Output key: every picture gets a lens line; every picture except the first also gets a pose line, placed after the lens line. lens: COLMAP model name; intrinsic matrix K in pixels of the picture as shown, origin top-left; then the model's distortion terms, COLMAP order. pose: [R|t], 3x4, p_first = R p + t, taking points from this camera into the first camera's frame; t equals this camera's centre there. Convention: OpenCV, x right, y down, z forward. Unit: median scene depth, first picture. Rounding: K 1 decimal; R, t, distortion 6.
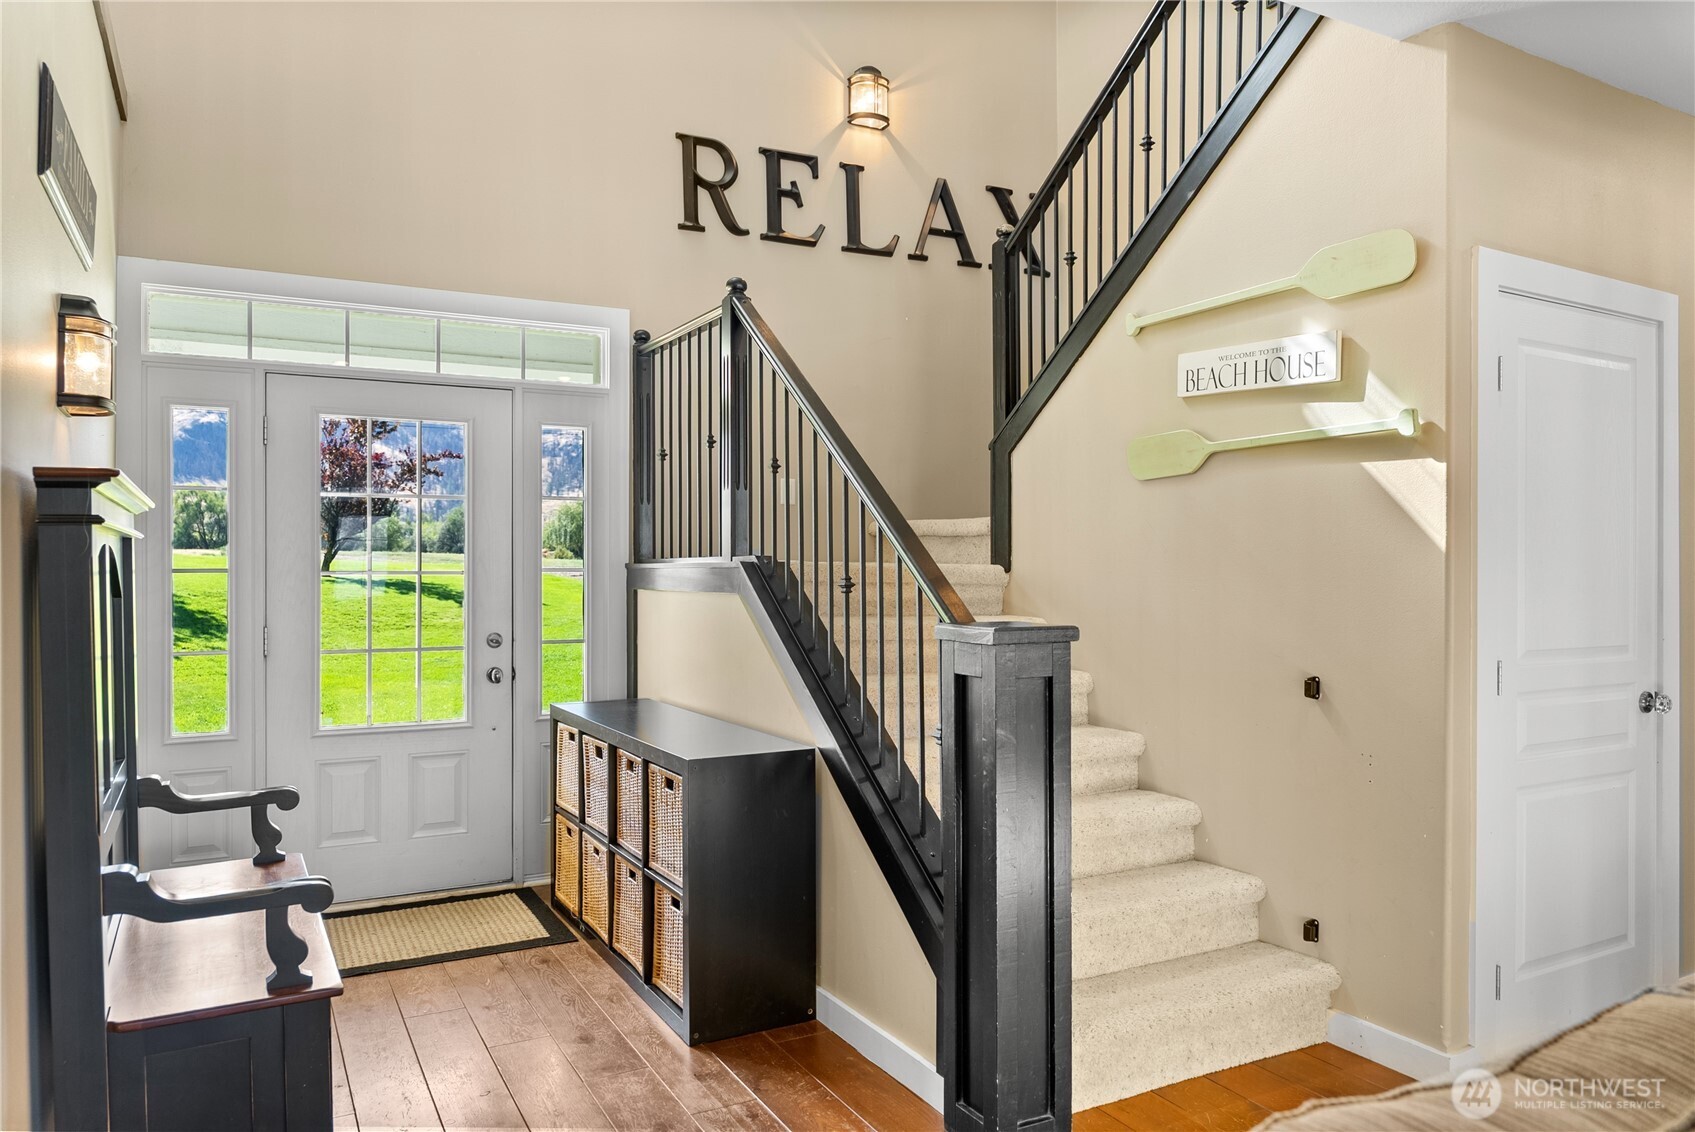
lens RADIAL K [[1161.9, 0, 853.1], [0, 1161.9, 569.3], [0, 0, 1]] dist [-0.005642, -0.003768]
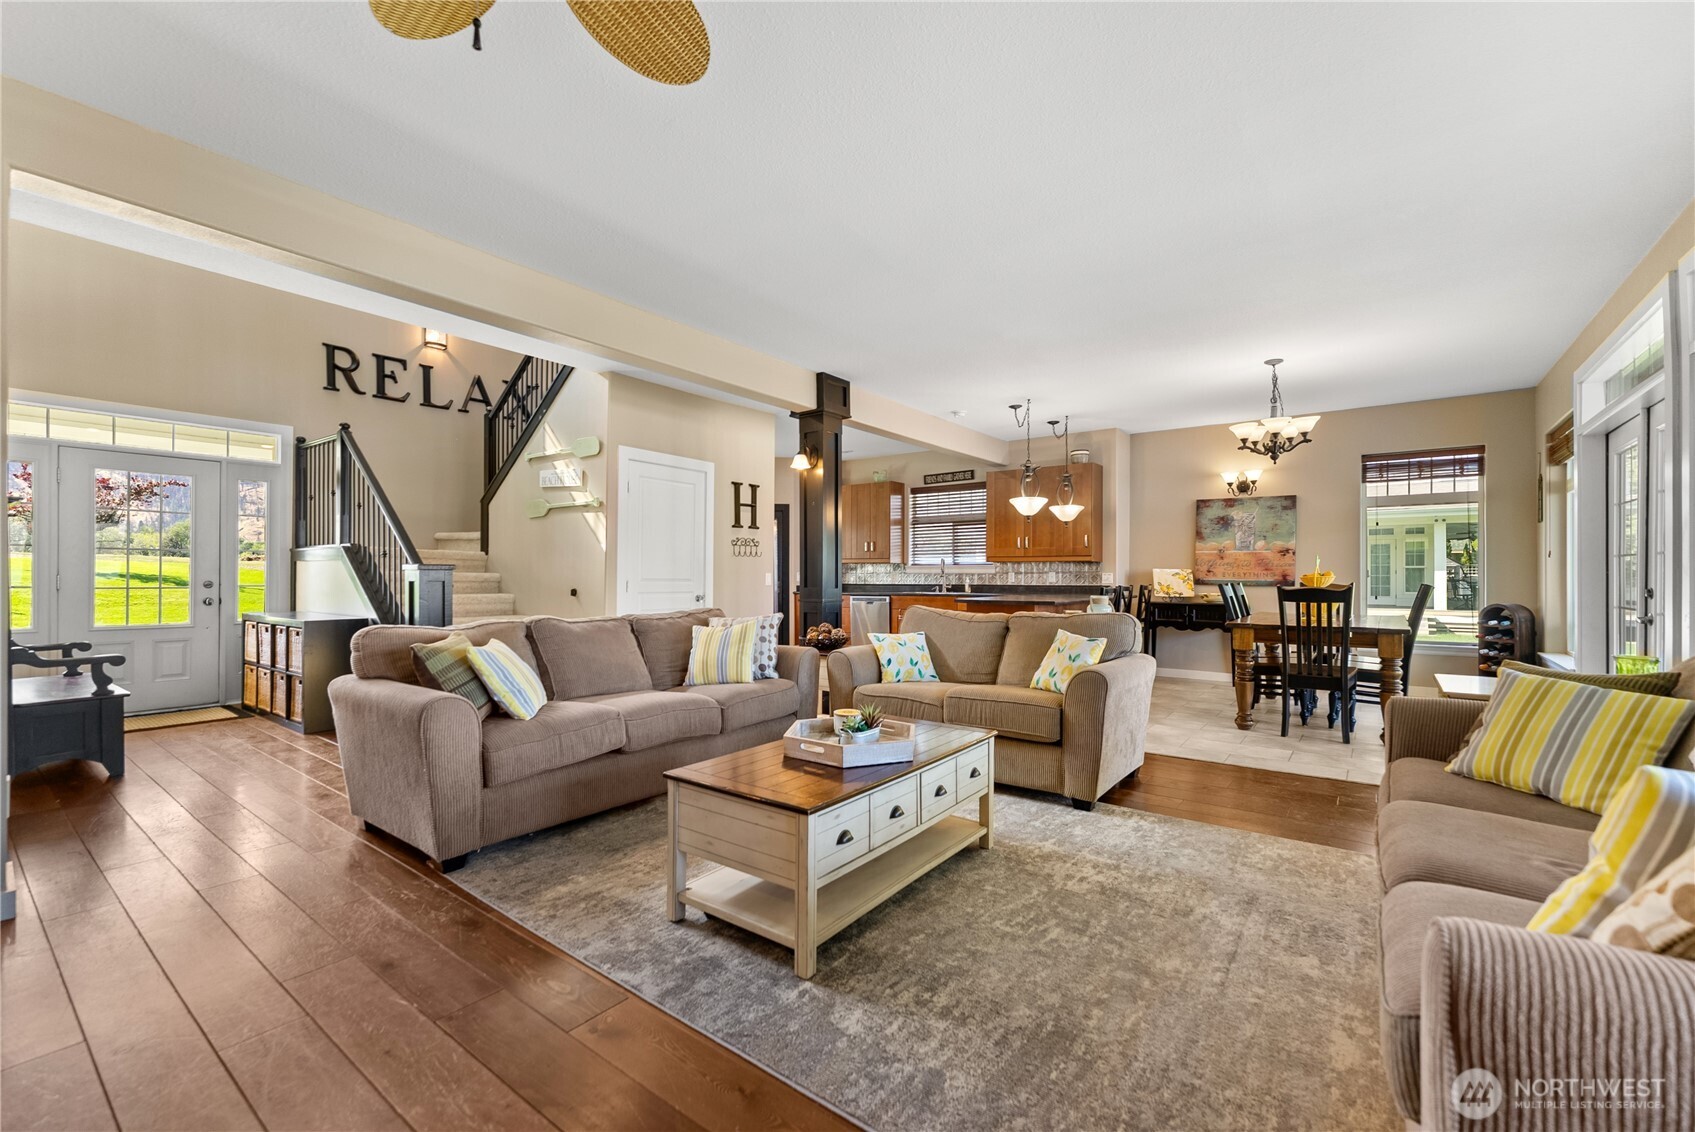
lens RADIAL K [[703.0, 0, 843.7], [0, 703.0, 572.8], [0, 0, 1]] dist [0.000576, 0.000033]
pose [[0.910061, 0.006578, 0.414423, 0.199729], [-0.006017, 0.999978, -0.002659, 0.038652], [-0.414432, -0.000074, 0.910080, -0.600741]]
